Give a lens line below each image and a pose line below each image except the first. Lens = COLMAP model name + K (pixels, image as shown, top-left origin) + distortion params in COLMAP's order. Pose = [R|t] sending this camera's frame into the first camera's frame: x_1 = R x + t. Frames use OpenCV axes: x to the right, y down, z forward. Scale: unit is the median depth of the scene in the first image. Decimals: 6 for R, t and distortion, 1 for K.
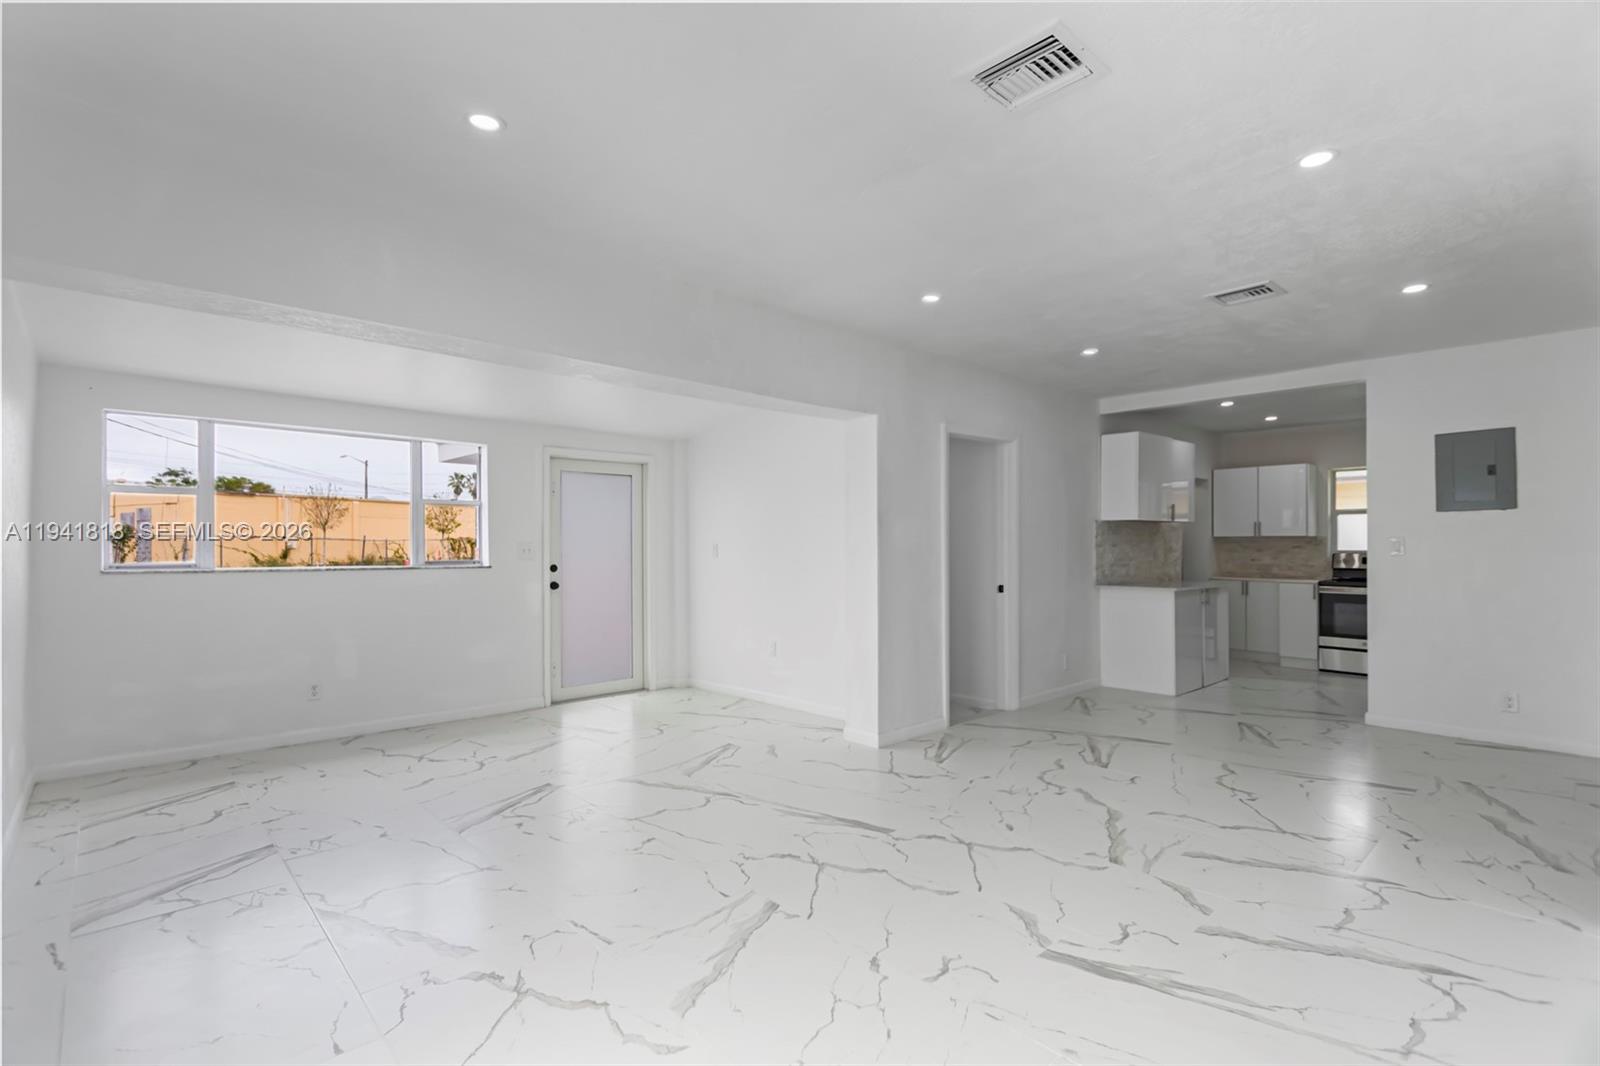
lens RADIAL K [[759.6, 0, 784.4], [0, 759.6, 538.9], [0, 0, 1]] dist [-0.002008, -0.000315]
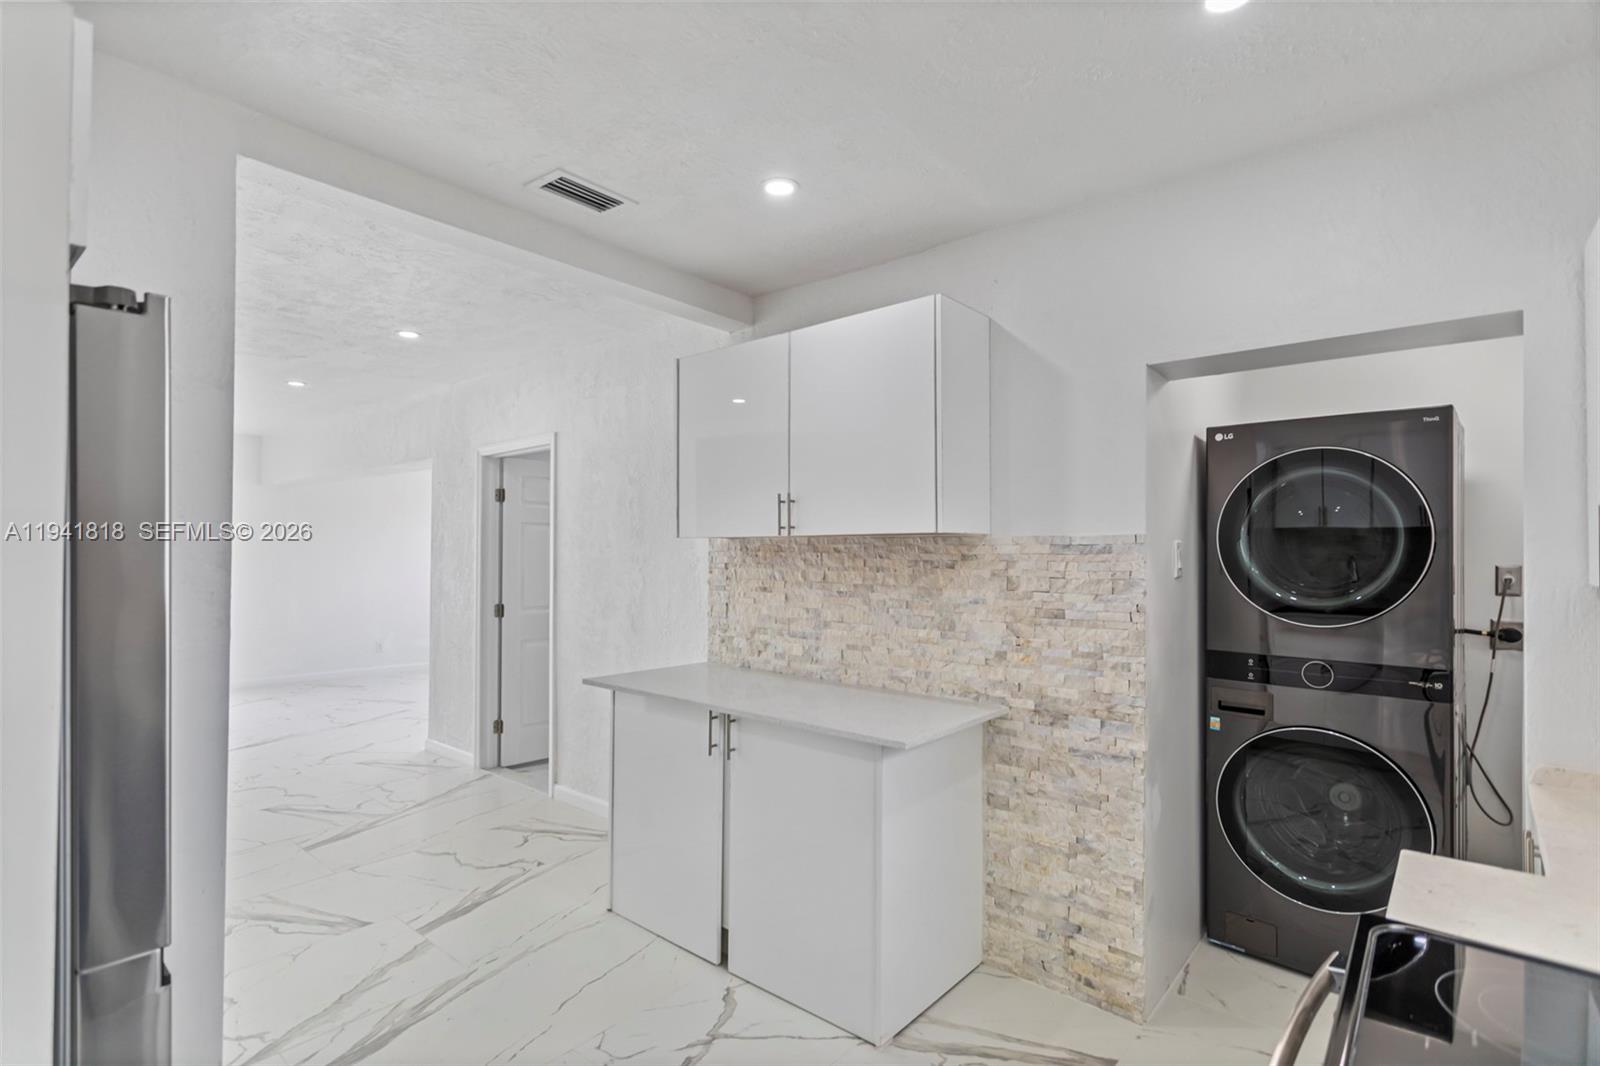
lens RADIAL K [[772.9, 0, 797.8], [0, 772.9, 544.9], [0, 0, 1]] dist [0.002207, 0.000302]
pose [[0.123990, -0.009765, -0.992235, 0.950420], [0.002074, 0.999952, -0.009582, -0.015110], [0.992281, -0.000870, 0.124004, 0.992964]]
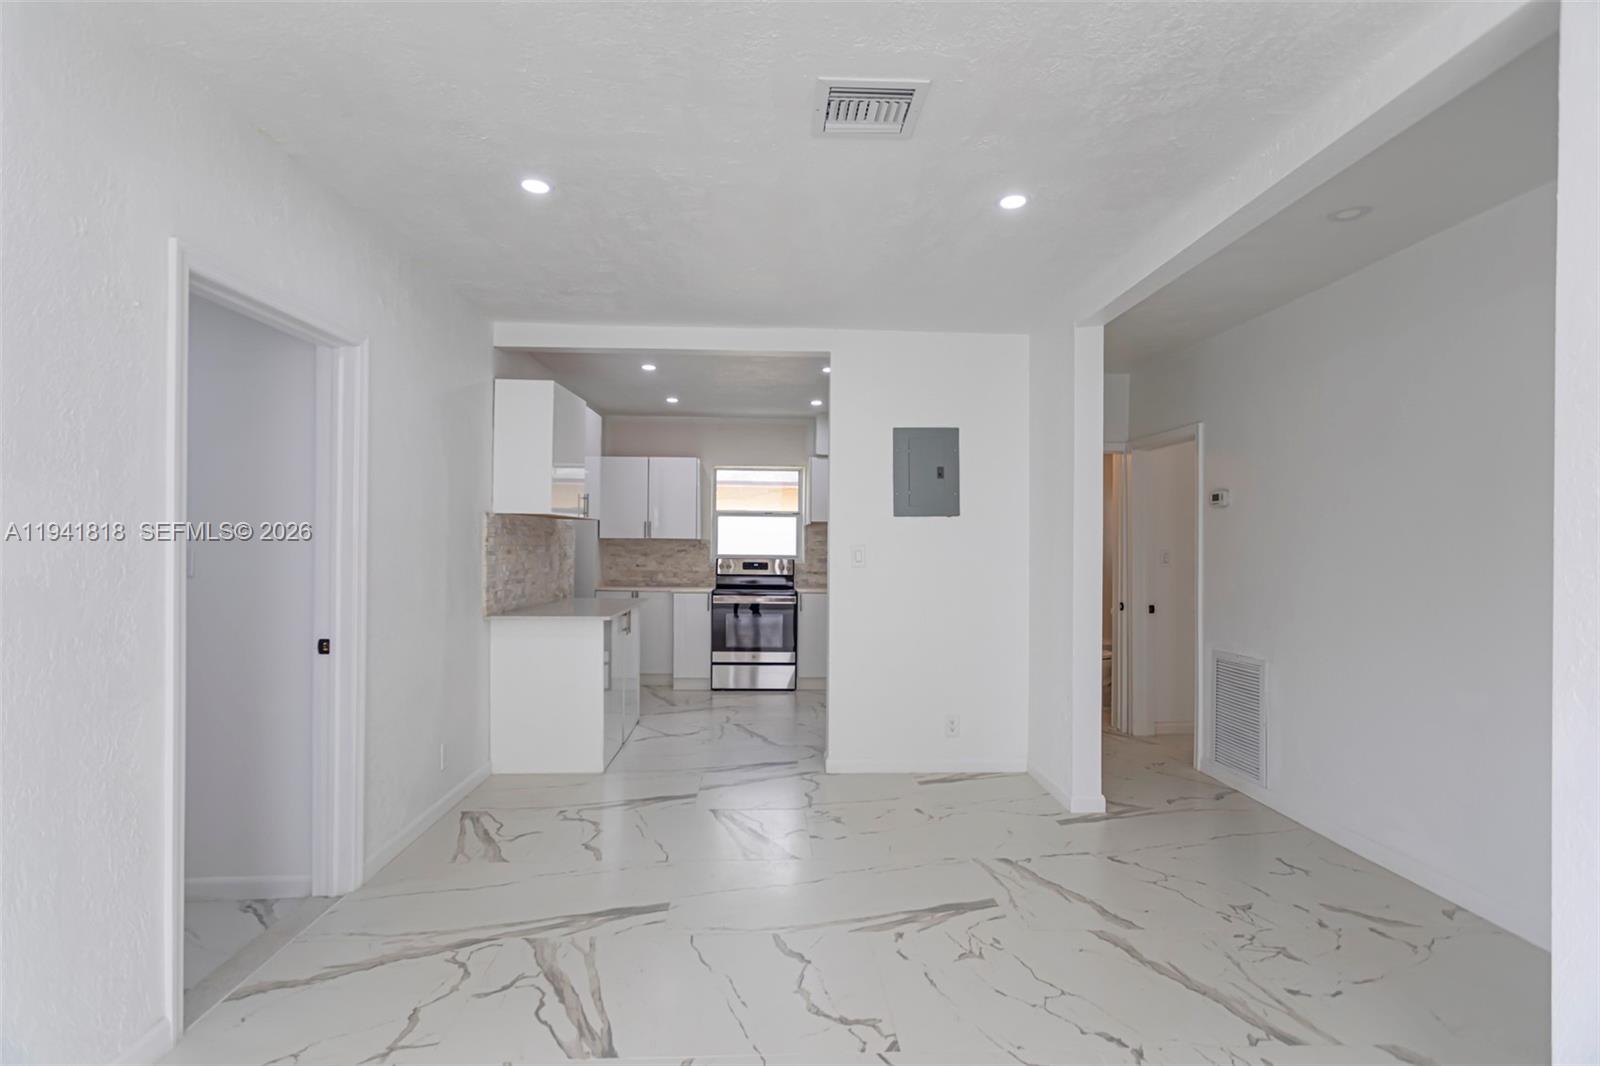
lens RADIAL K [[757.9, 0, 800.2], [0, 757.9, 540.4], [0, 0, 1]] dist [-0.000069, 0.000062]
pose [[0.634686, 0.007674, 0.772732, 0.090553], [-0.013946, 0.999902, 0.001525, -0.006216], [-0.772644, -0.011745, 0.634731, 0.402620]]
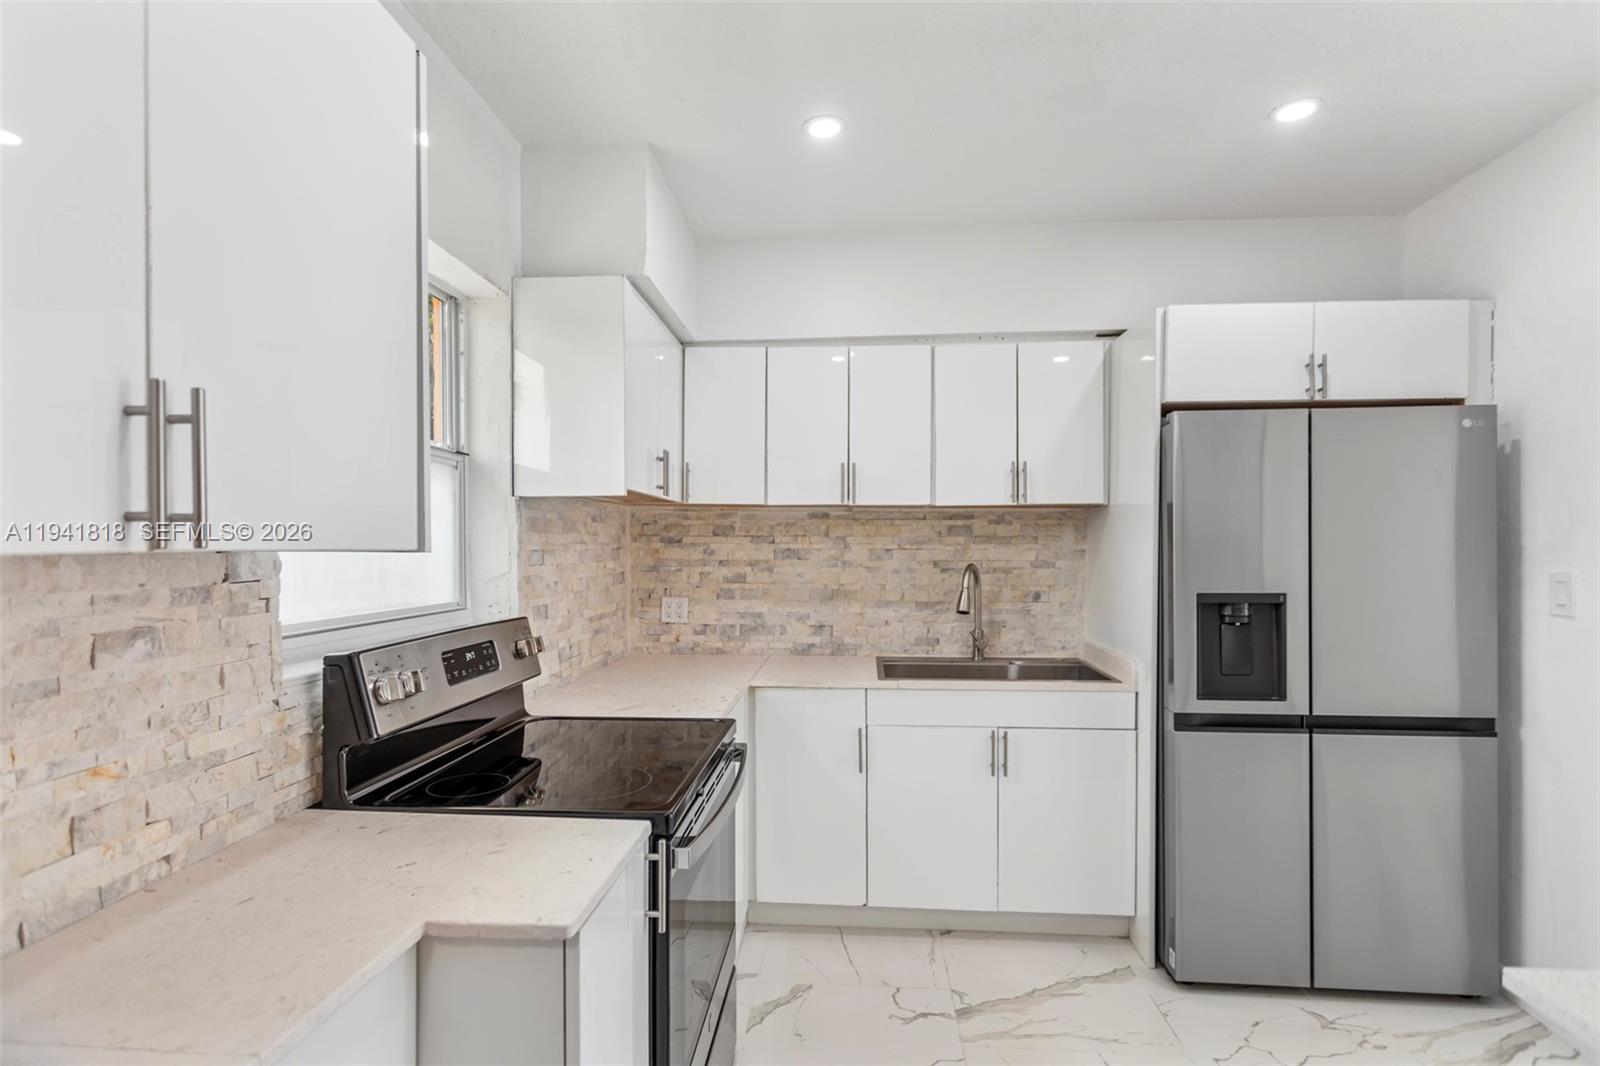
lens RADIAL K [[763.0, 0, 805.1], [0, 763.0, 553.6], [0, 0, 1]] dist [-0.010654, 0.002411]
pose [[-0.685687, -0.009999, 0.727828, 0.633001], [-0.007566, 0.999950, 0.006610, -0.005563], [-0.727857, -0.000974, -0.685728, 1.242951]]
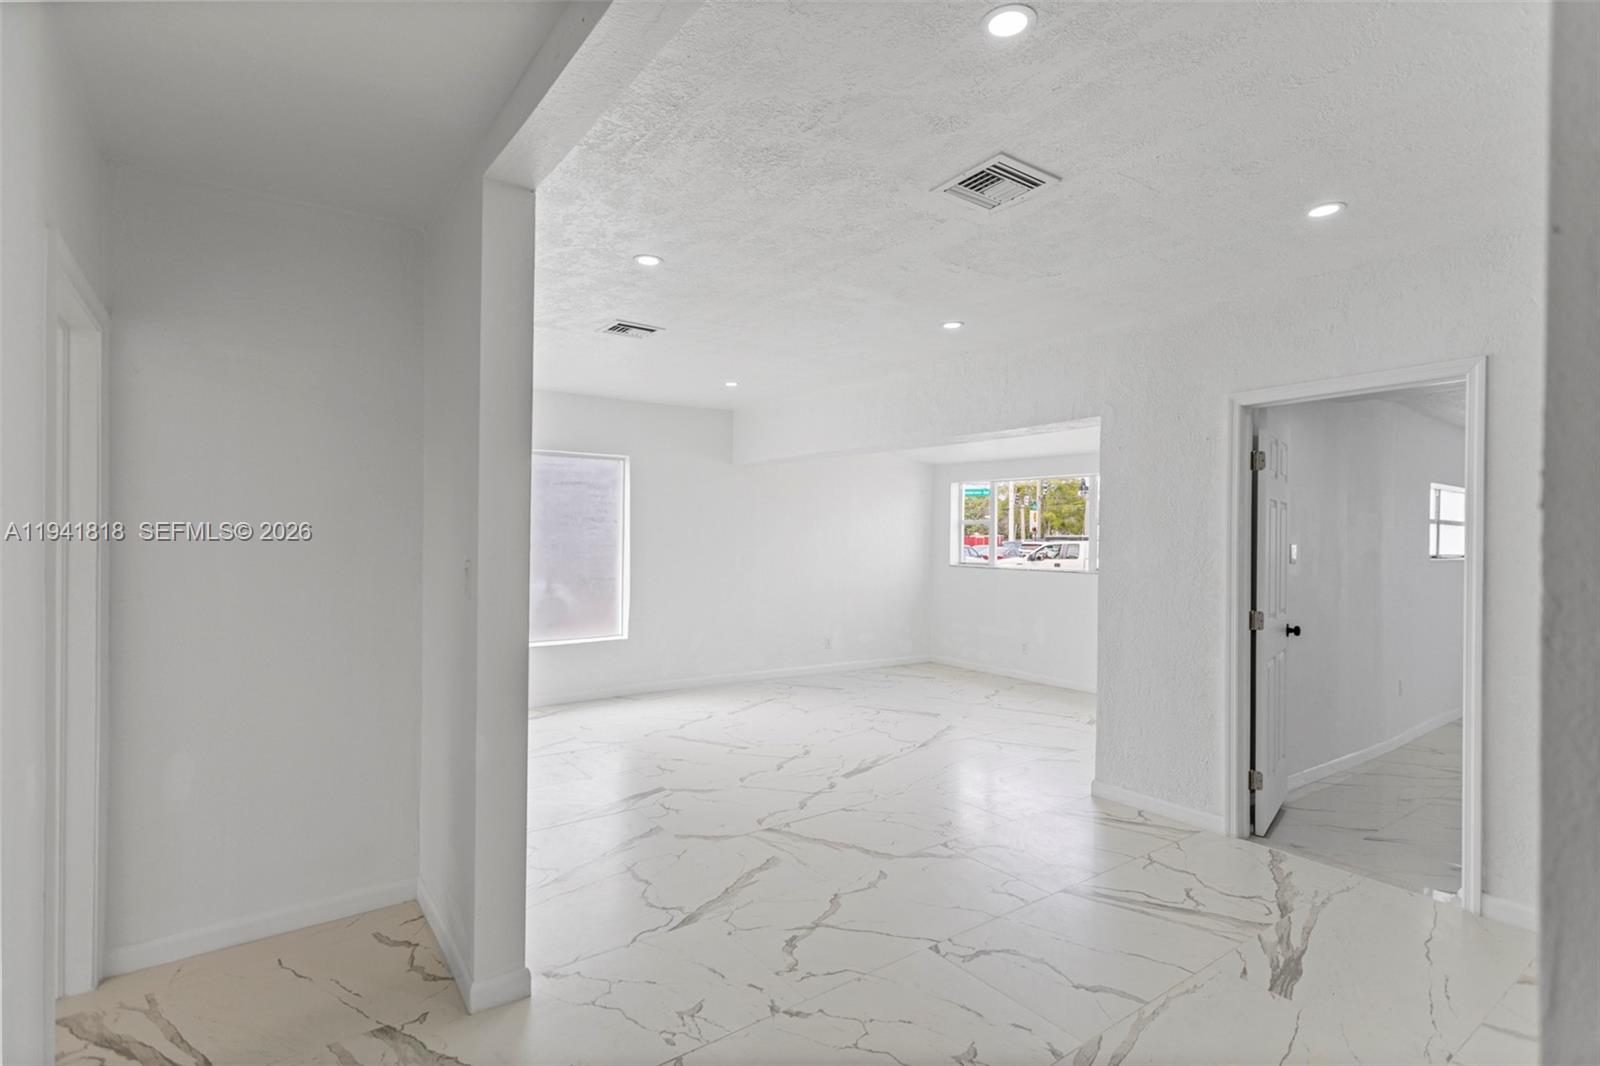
lens RADIAL K [[770.8, 0, 782.4], [0, 770.8, 533.6], [0, 0, 1]] dist [0.001592, 0.000096]
pose [[-0.126304, -0.002312, -0.991989, 0.745395], [-0.001713, 0.999996, -0.002112, -0.017736], [0.991990, 0.001433, -0.126307, 0.532947]]
